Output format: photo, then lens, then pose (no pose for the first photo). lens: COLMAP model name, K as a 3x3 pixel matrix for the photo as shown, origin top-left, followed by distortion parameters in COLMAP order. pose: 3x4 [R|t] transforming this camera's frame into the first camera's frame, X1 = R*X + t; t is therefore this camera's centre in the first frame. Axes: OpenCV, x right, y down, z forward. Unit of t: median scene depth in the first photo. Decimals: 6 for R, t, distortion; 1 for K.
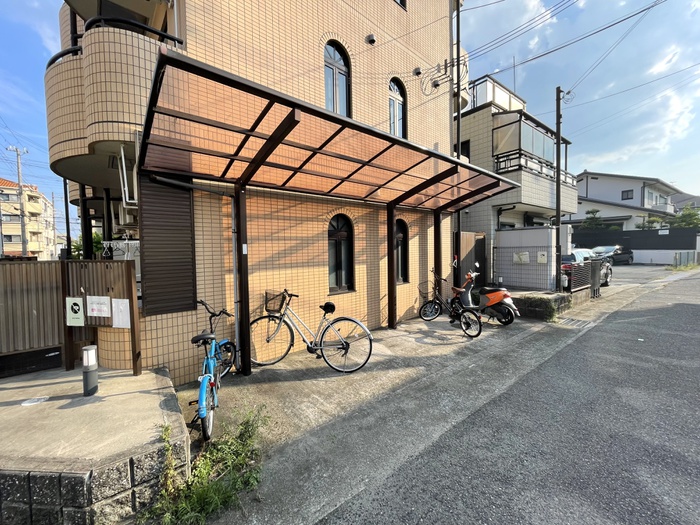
lens RADIAL K [[284.4, 0, 346.6], [0, 284.4, 259.6], [0, 0, 1]] dist [-0.000598, -0.000229]
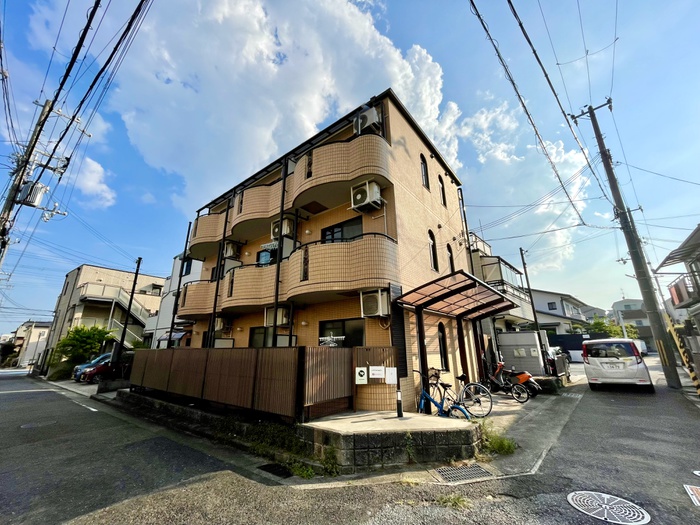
lens RADIAL K [[284.4, 0, 346.6], [0, 284.4, 259.6], [0, 0, 1]] dist [-0.000598, -0.000229]
pose [[0.984865, 0.058546, 0.163133, -0.491316], [0.000227, 0.940786, -0.339000, 0.035142], [-0.173321, 0.333907, 0.926535, -0.333750]]
